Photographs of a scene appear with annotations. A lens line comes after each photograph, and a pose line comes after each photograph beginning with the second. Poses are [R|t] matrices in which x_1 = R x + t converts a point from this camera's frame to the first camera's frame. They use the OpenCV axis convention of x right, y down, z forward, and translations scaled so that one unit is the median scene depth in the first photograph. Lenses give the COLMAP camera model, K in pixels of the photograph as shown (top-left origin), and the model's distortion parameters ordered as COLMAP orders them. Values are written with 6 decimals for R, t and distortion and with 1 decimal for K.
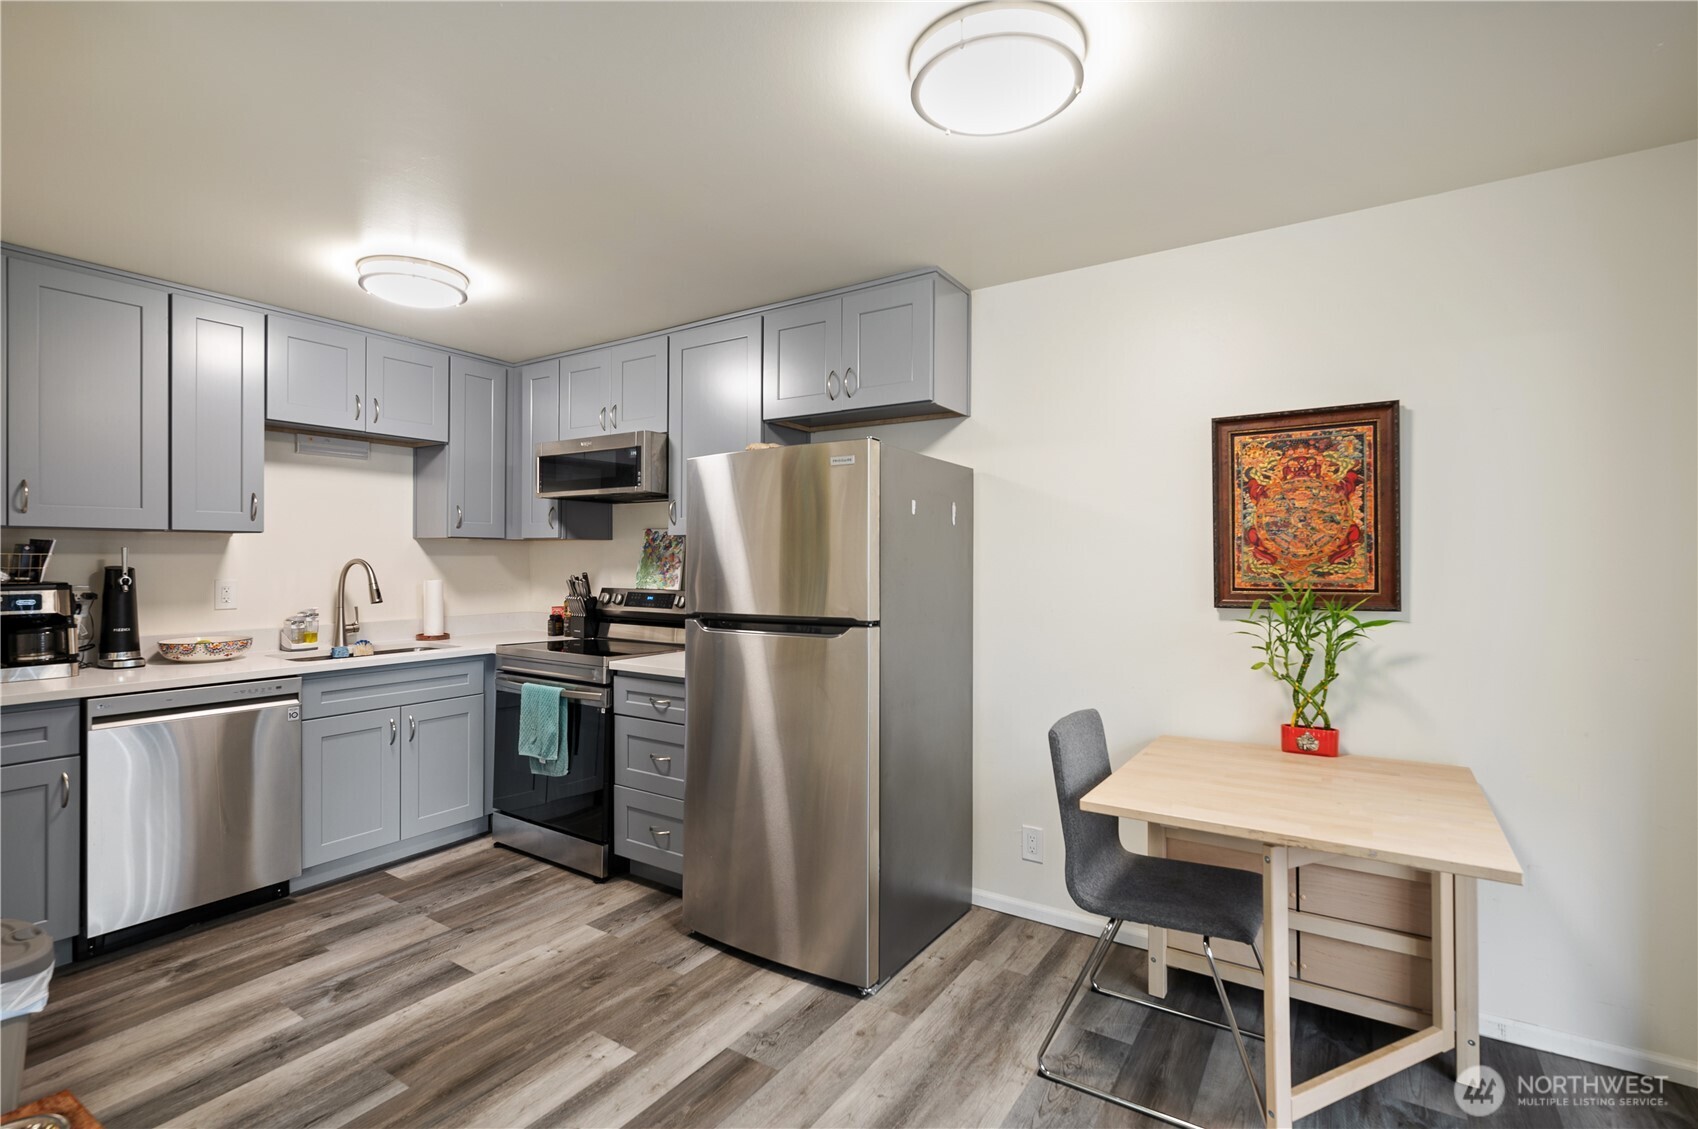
lens RADIAL K [[762.2, 0, 863.8], [0, 762.2, 565.6], [0, 0, 1]] dist [-0.001317, 0.000508]
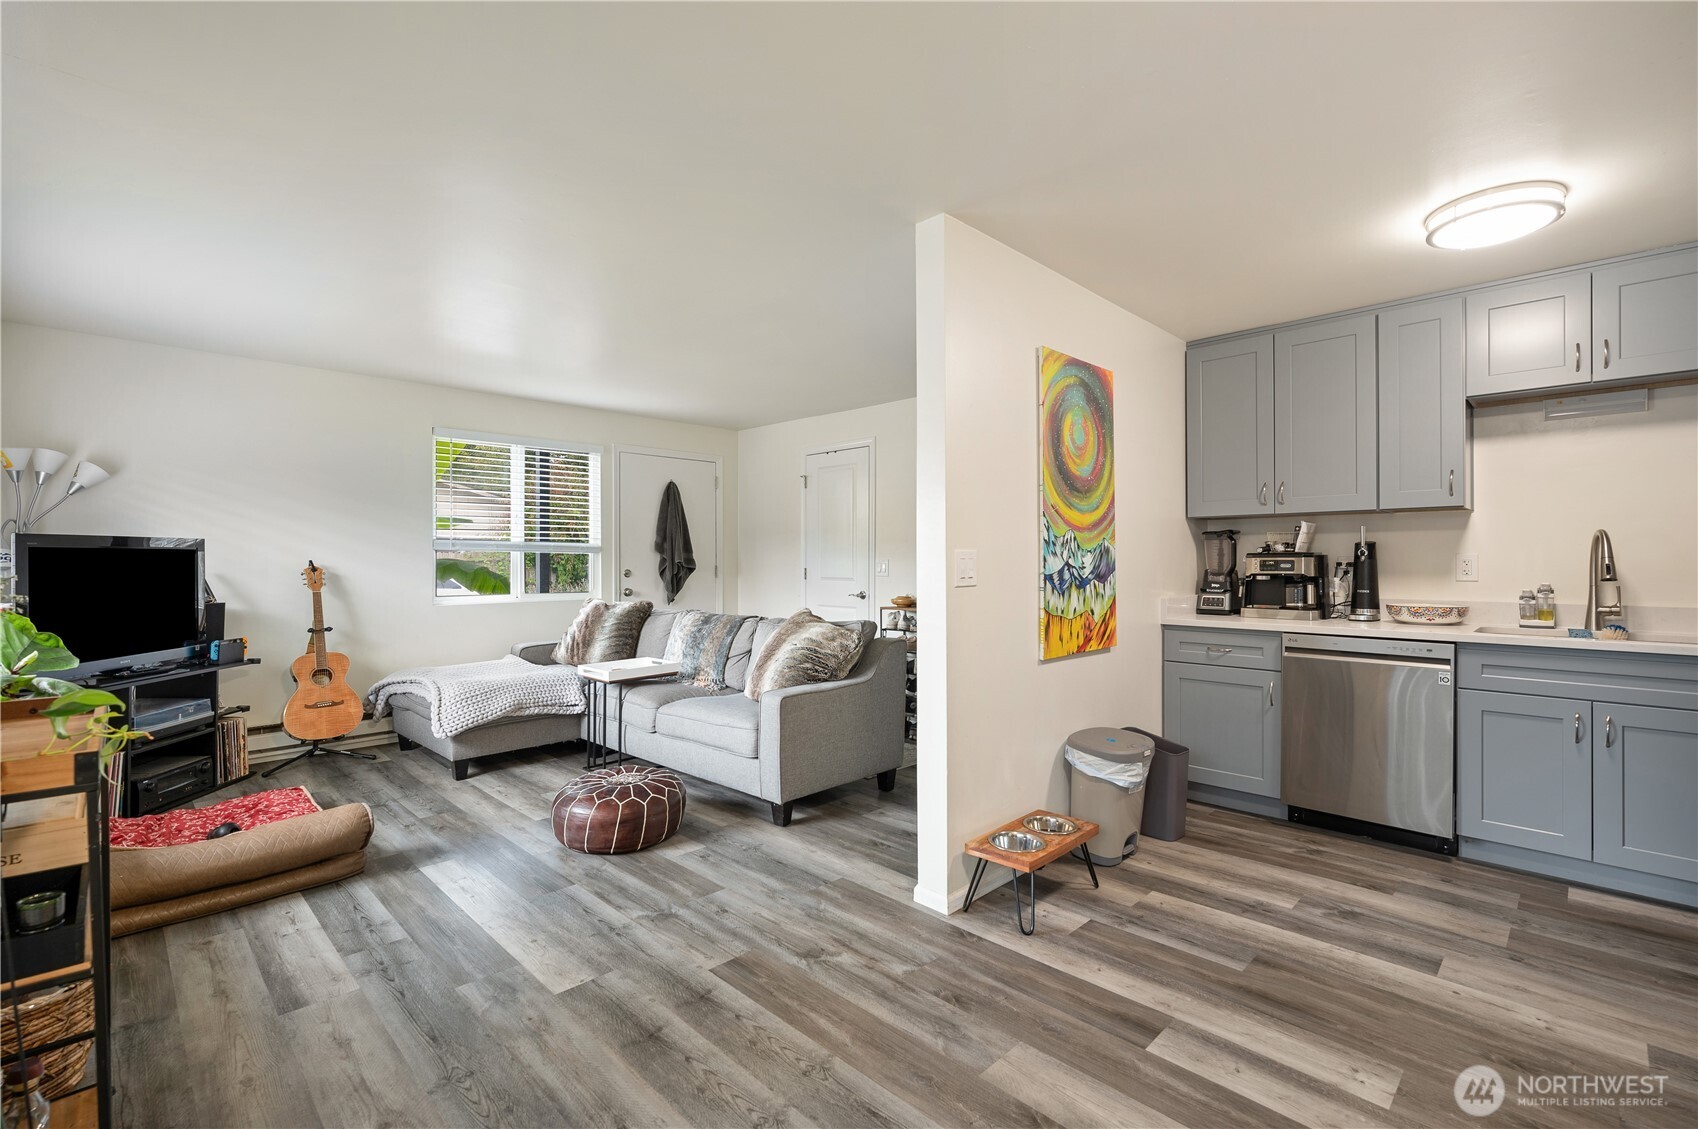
lens RADIAL K [[762.2, 0, 854.9], [0, 762.2, 563.1], [0, 0, 1]] dist [-0.001317, 0.000508]
pose [[-0.197096, 0.000864, -0.980384, 0.451275], [-0.005465, 0.999983, 0.001979, 0.041252], [0.980369, 0.005748, -0.197088, 0.437502]]
